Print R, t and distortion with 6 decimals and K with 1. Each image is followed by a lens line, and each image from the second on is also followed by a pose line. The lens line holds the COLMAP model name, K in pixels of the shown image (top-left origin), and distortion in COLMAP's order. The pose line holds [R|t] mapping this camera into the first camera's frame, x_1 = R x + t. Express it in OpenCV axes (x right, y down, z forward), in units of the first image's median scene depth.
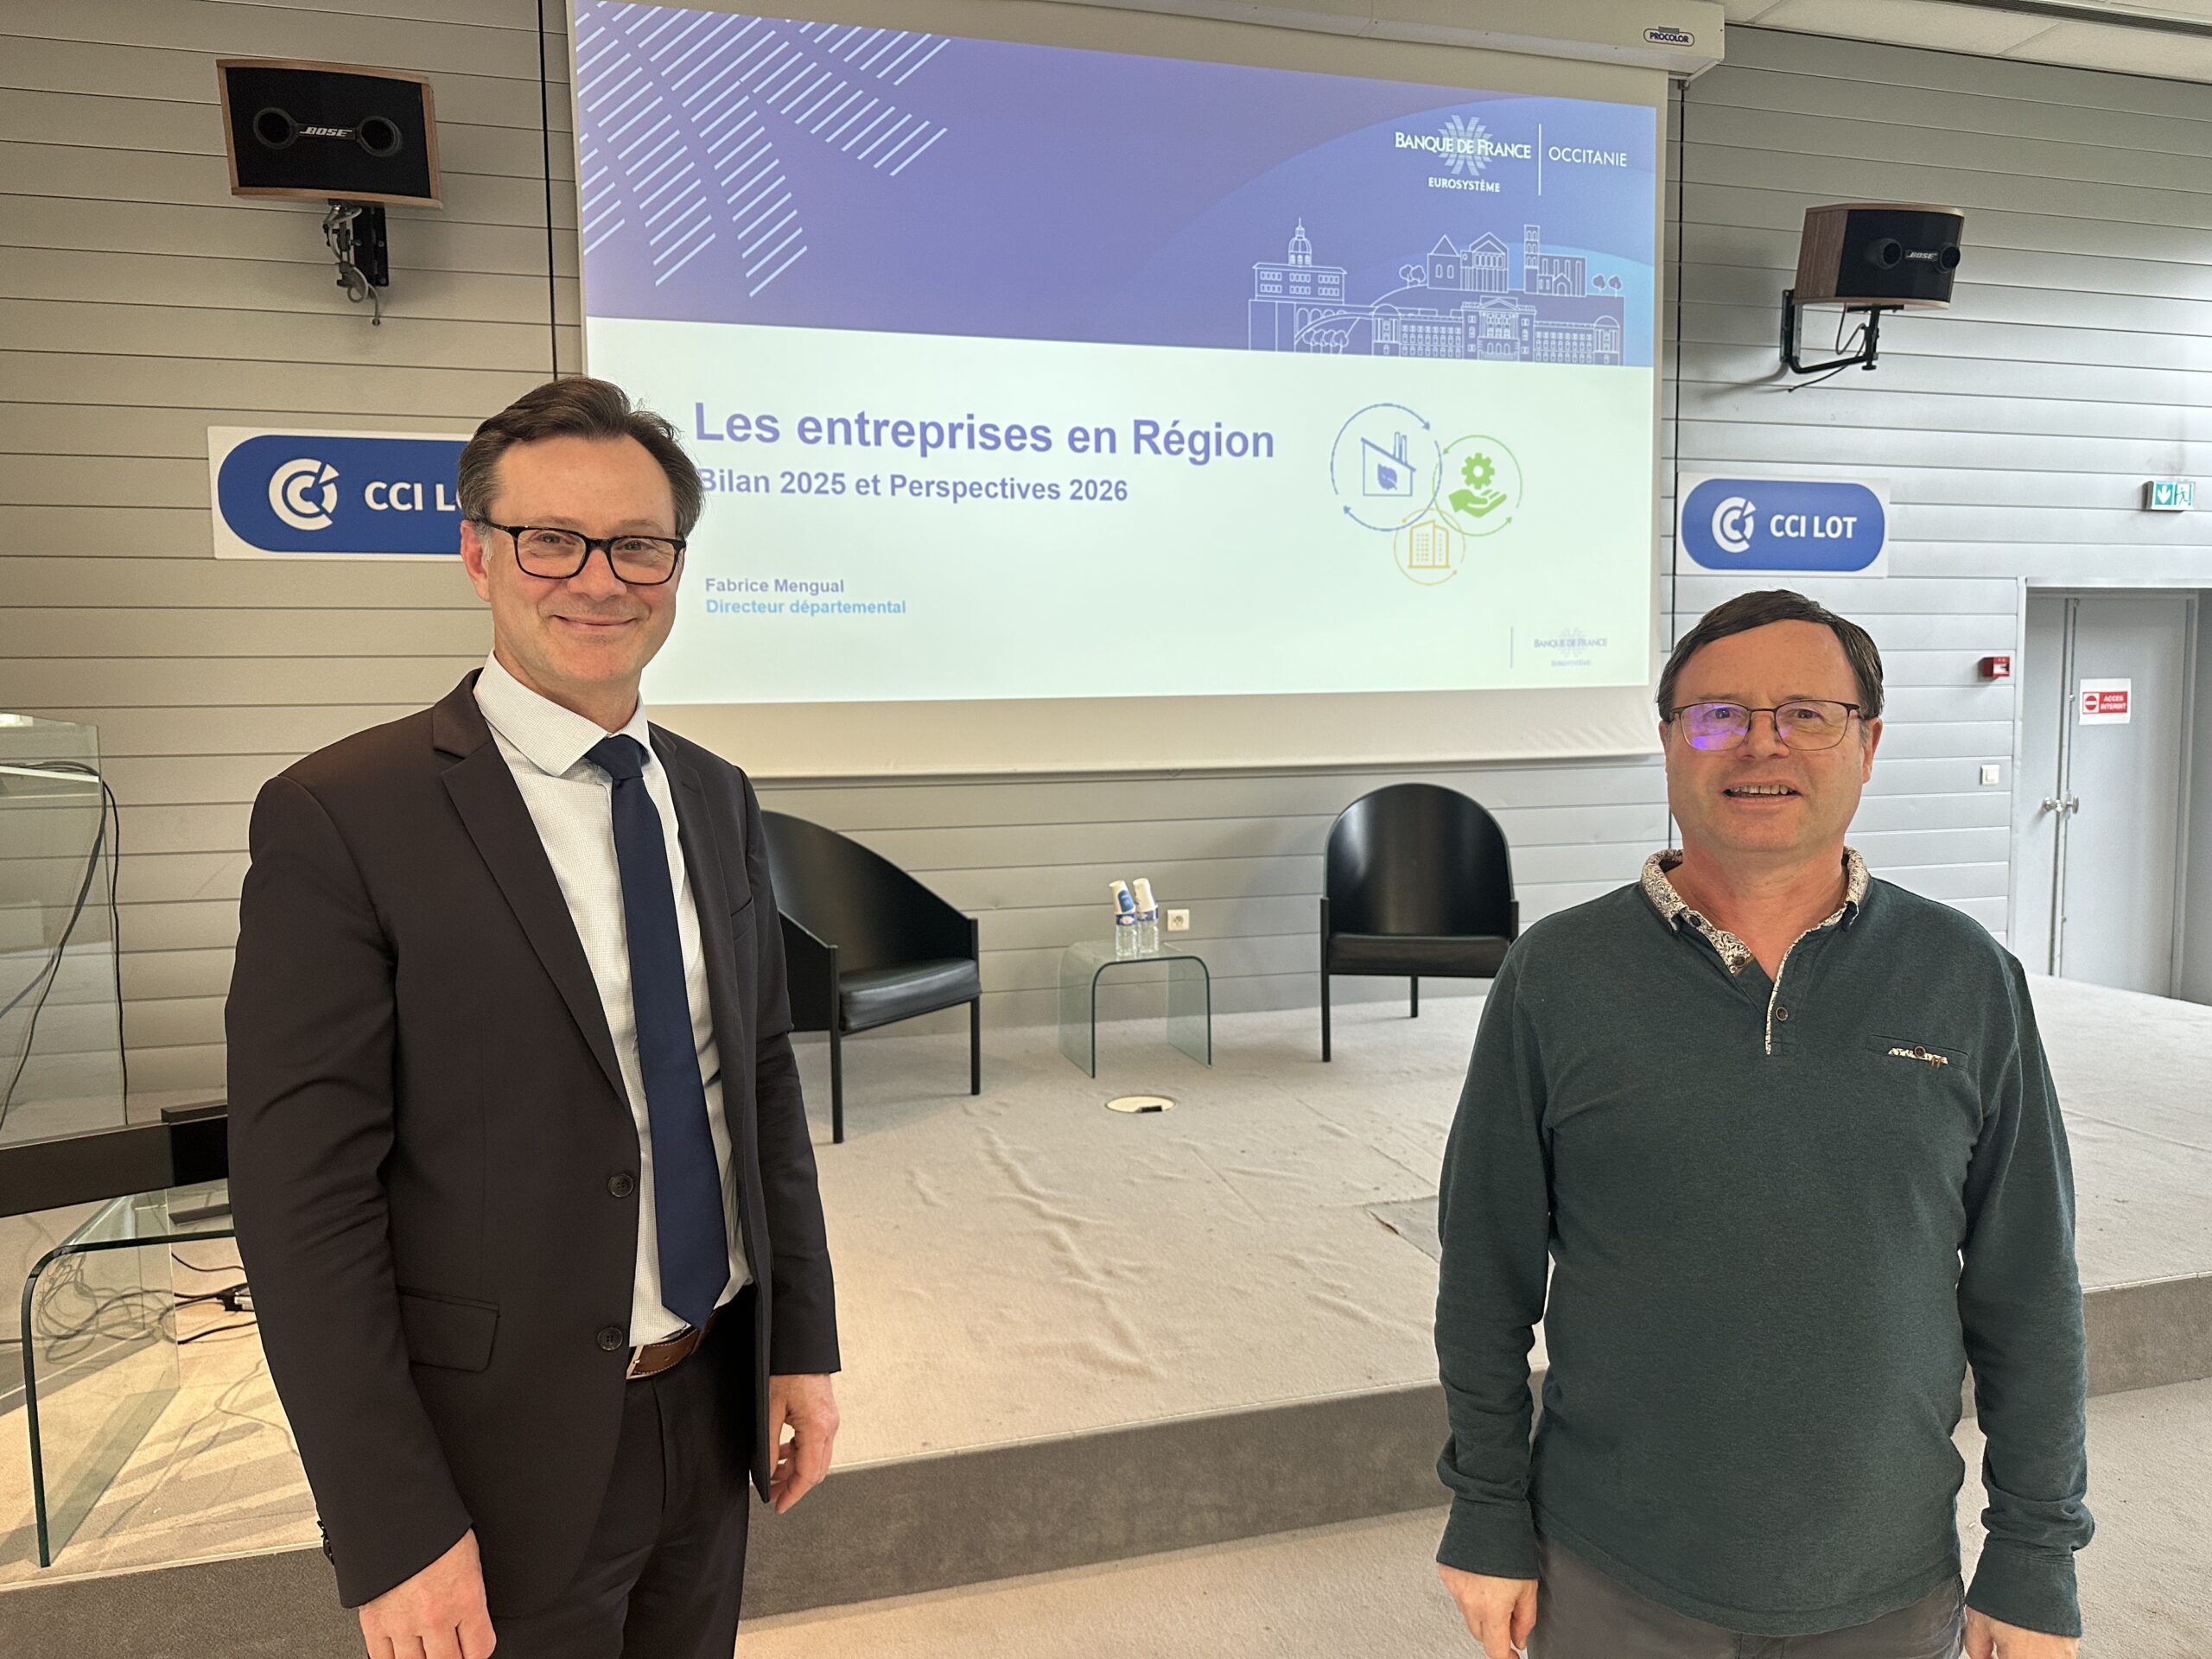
lens RADIAL K [[1548.9, 0, 1106.0], [0, 1548.9, 829.5], [0, 0, 1]] dist [0.008933, -0.004404]
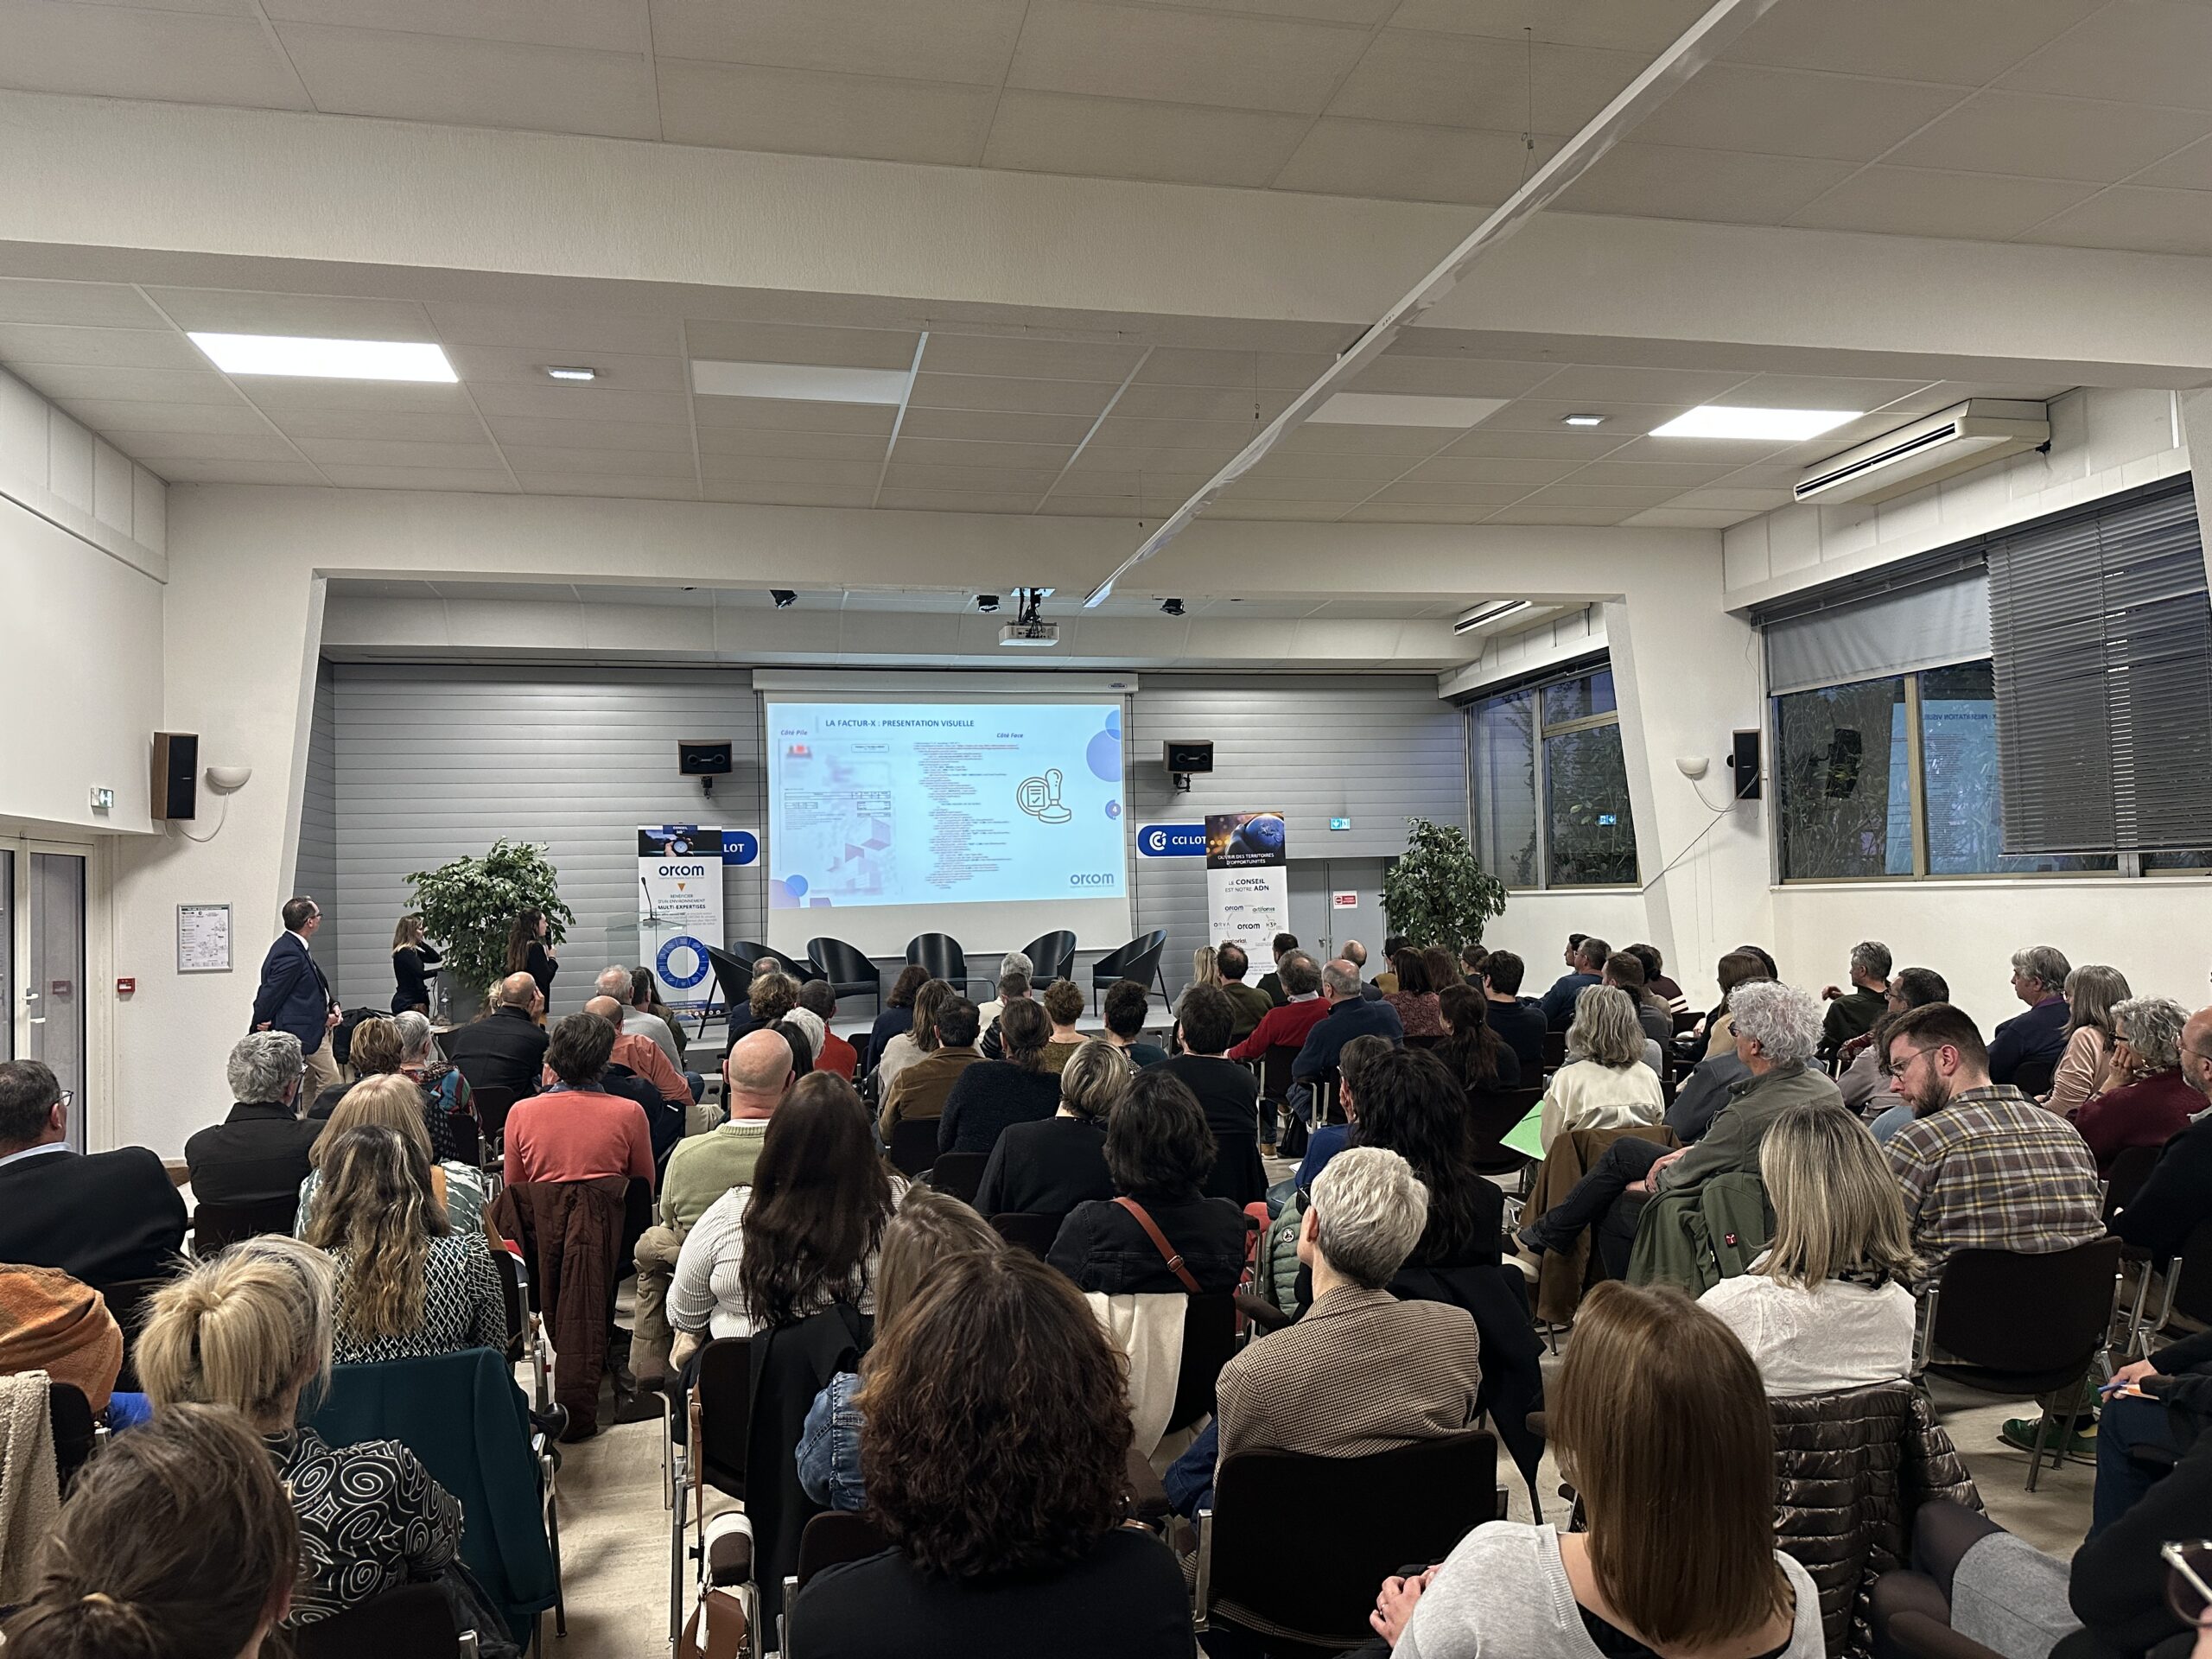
lens RADIAL K [[1533.0, 0, 1106.0], [0, 1533.0, 829.5], [0, 0, 1]] dist [0.096743, -0.001569]
pose [[0.998970, -0.014671, -0.042931, 0.461343], [0.009361, 0.992562, -0.121377, 0.135300], [0.044393, 0.120851, 0.991678, -1.951876]]
